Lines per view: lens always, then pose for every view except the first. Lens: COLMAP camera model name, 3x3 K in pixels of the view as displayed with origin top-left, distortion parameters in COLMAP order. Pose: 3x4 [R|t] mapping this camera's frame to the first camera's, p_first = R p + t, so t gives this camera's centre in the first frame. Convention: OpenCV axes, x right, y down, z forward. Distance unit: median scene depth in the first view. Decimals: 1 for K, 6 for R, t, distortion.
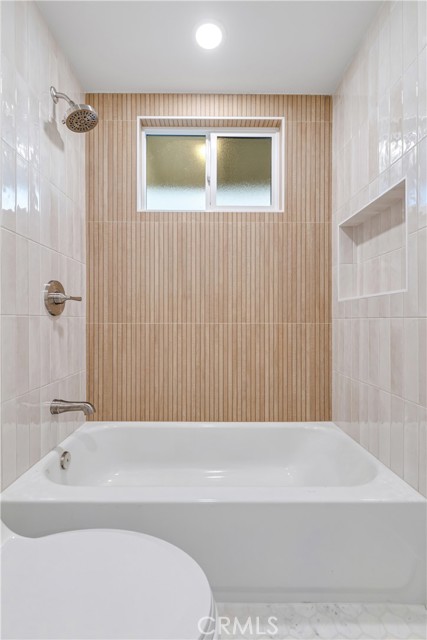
lens RADIAL K [[287.4, 0, 212.6], [0, 287.4, 318.9], [0, 0, 1]] dist [0.004882, -0.000448]
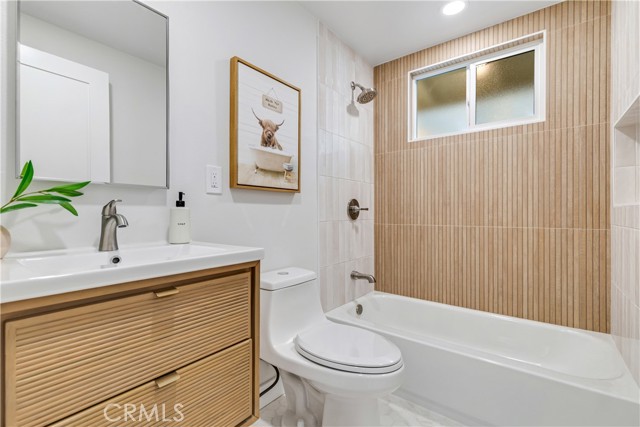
lens RADIAL K [[287.4, 0, 320.4], [0, 287.4, 213.5], [0, 0, 1]] dist [0.004882, -0.000448]
pose [[0.783499, -0.000406, -0.621393, 0.258471], [0.002055, 0.999996, 0.001938, -0.040981], [0.621390, -0.002795, 0.783496, -0.320332]]
